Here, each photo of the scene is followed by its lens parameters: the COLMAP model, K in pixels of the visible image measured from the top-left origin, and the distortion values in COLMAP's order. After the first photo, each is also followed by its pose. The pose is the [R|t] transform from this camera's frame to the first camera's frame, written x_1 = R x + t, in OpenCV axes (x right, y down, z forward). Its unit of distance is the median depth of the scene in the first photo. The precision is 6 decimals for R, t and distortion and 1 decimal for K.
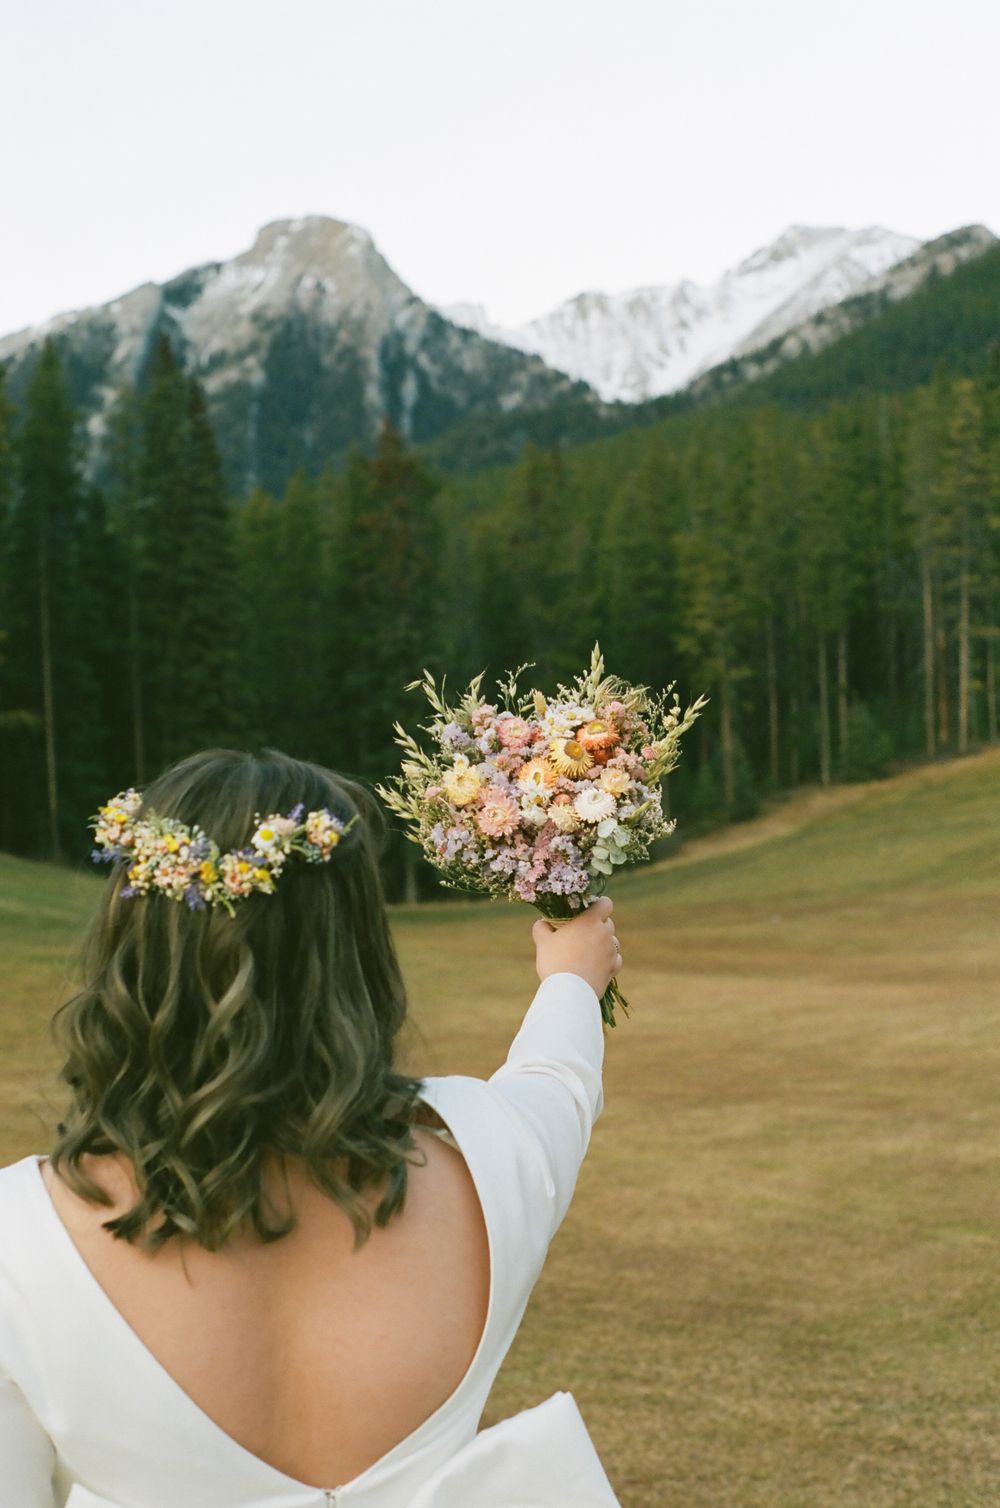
lens RADIAL K [[2316.0, 0, 495.8], [0, 2316.0, 752.1], [0, 0, 1]] dist [-0.059461, -0.121212]
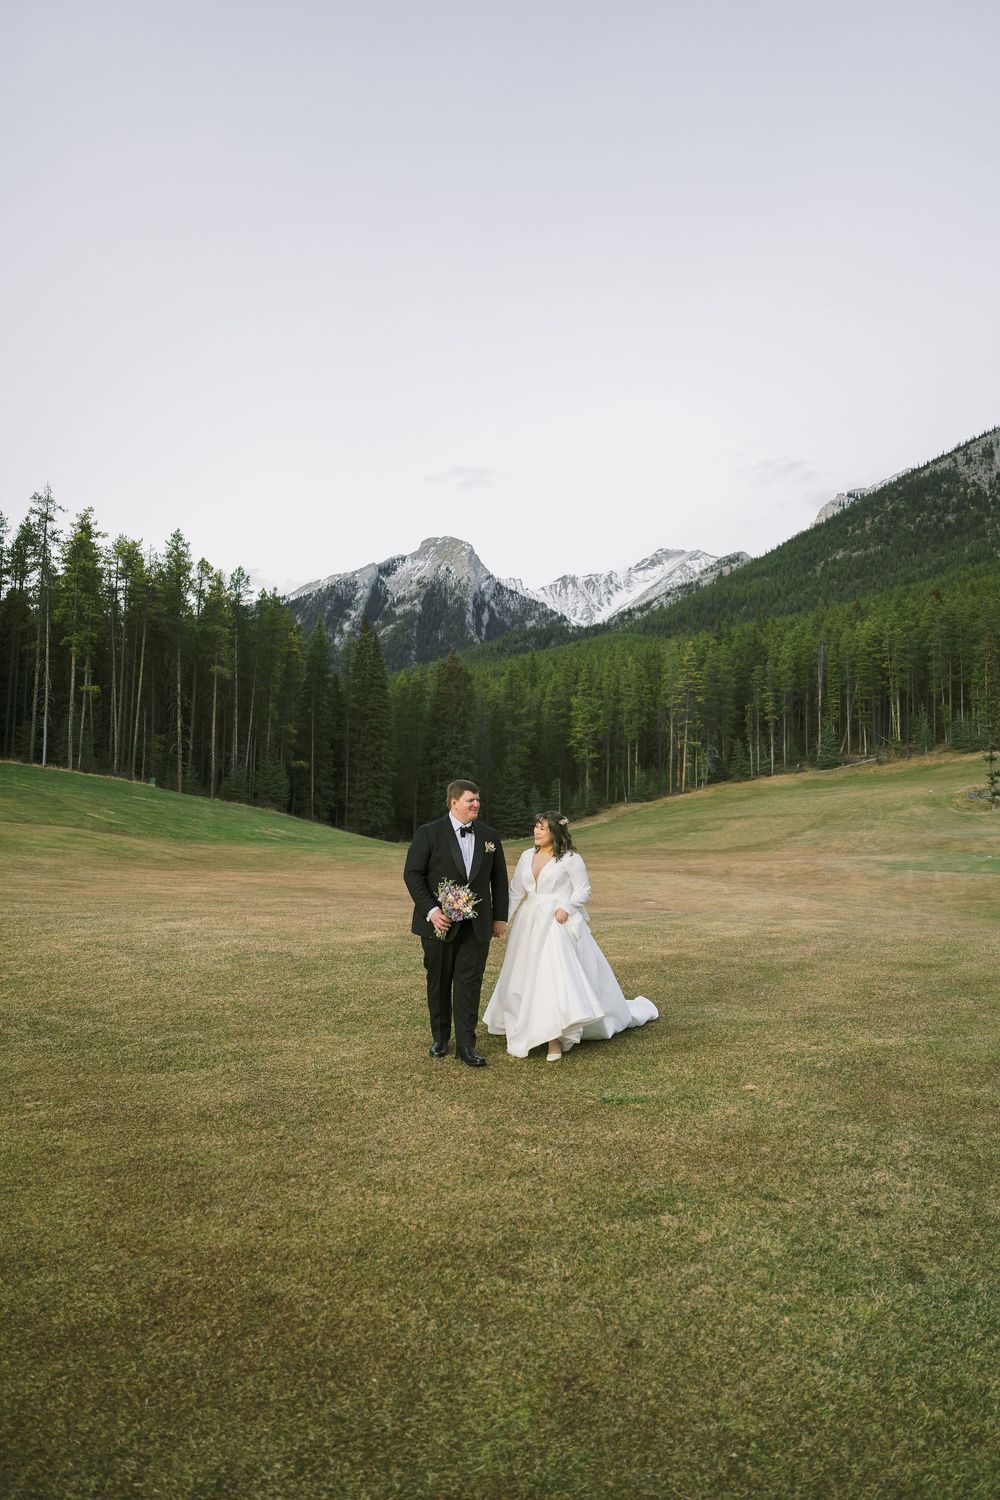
lens RADIAL K [[1040.6, 0, 488.0], [0, 1040.6, 727.2], [0, 0, 1]] dist [-0.003850, 0.001135]
pose [[0.998553, 0.043271, -0.031915, 0.025900], [-0.044777, 0.997839, -0.048089, -0.005451], [0.029766, 0.049448, 0.998333, -0.107443]]
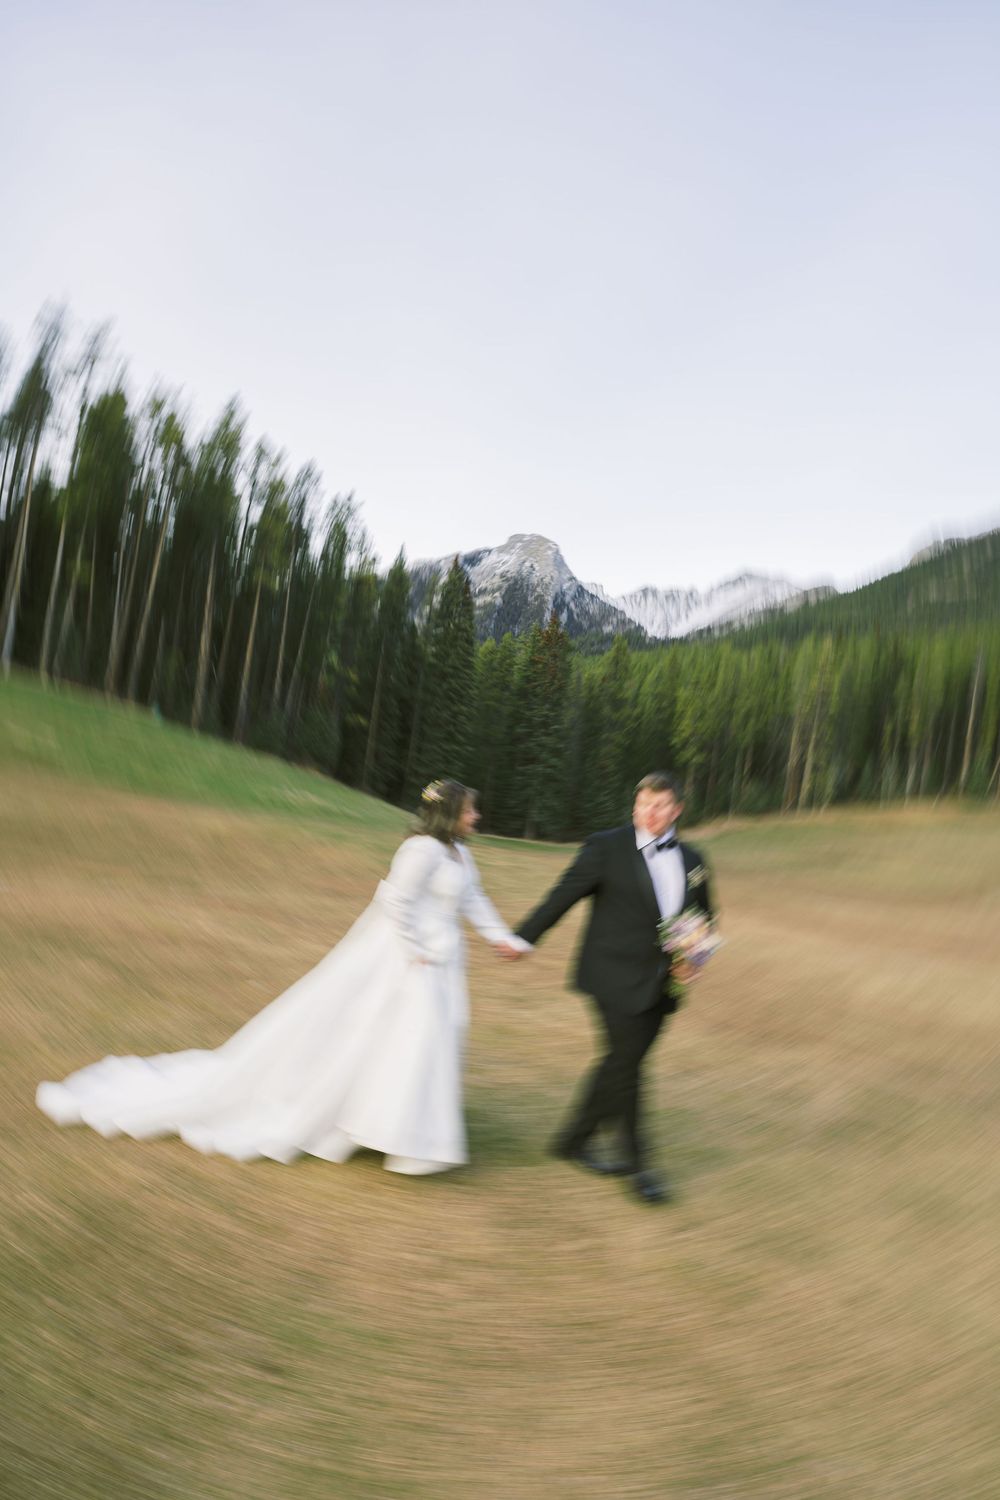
lens RADIAL K [[1020.5, 0, 499.1], [0, 1020.5, 746.8], [0, 0, 1]] dist [-0.004556, 0.000200]
pose [[0.983663, 0.161601, -0.079329, -0.002089], [-0.163766, 0.986264, -0.021557, 0.005161], [0.074756, 0.034196, 0.996615, 0.054352]]
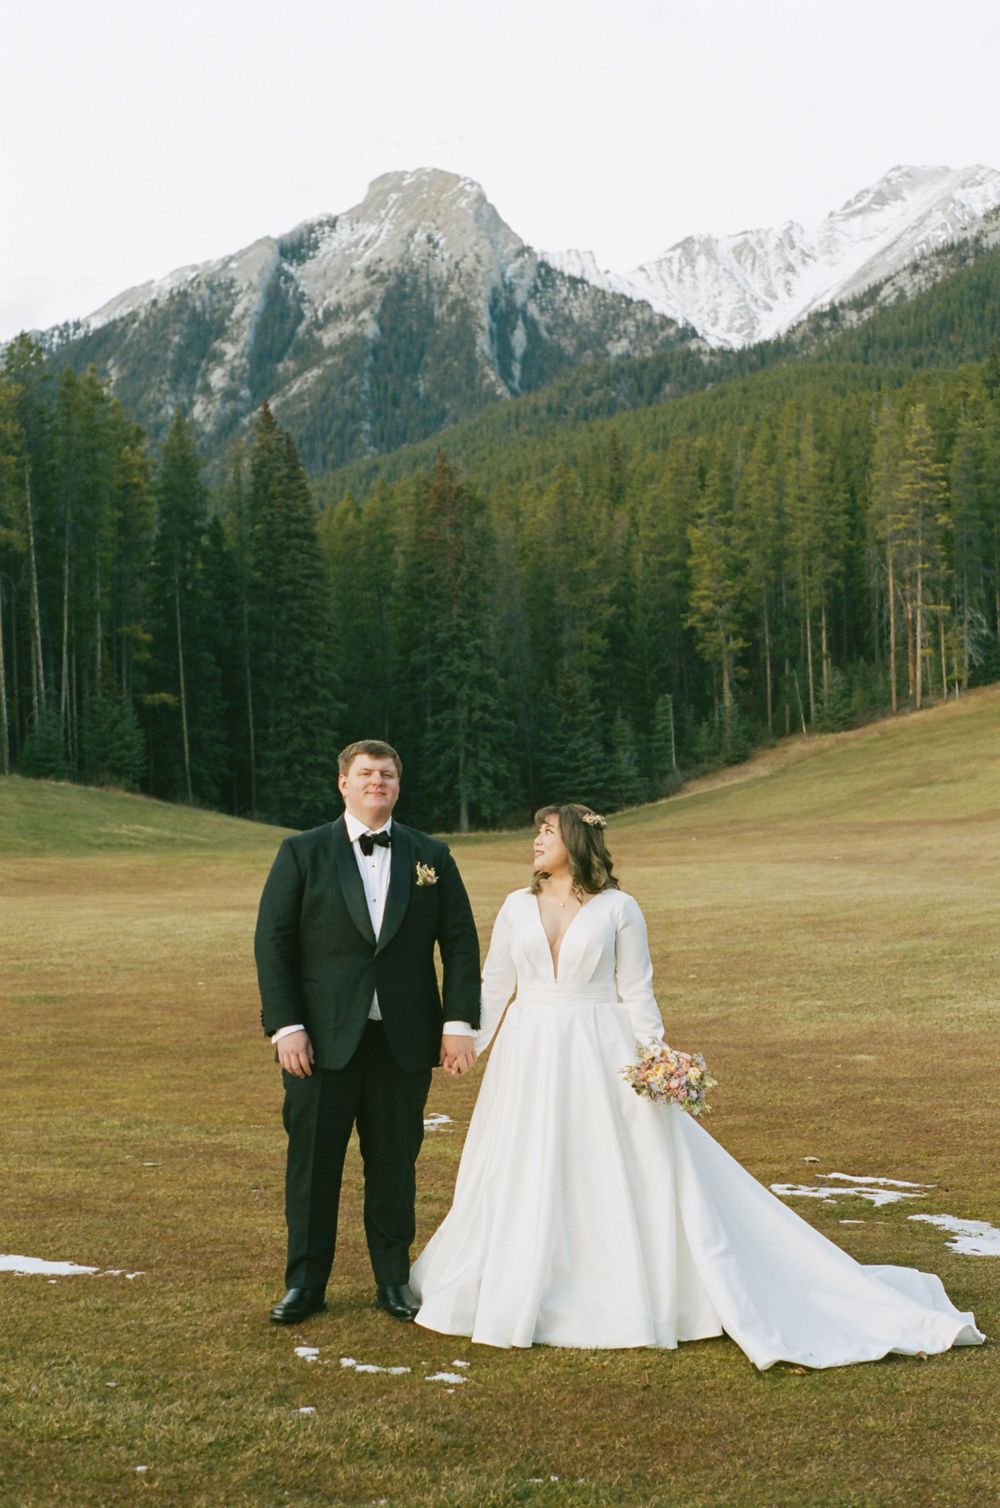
lens RADIAL K [[2277.6, 0, 503.4], [0, 2277.6, 753.2], [0, 0, 1]] dist [-0.100577, 0.034227]
pose [[0.998759, -0.010526, -0.048686, 0.037605], [0.011913, 0.999529, 0.028280, -0.011148], [0.048365, -0.028825, 0.998414, -0.206456]]
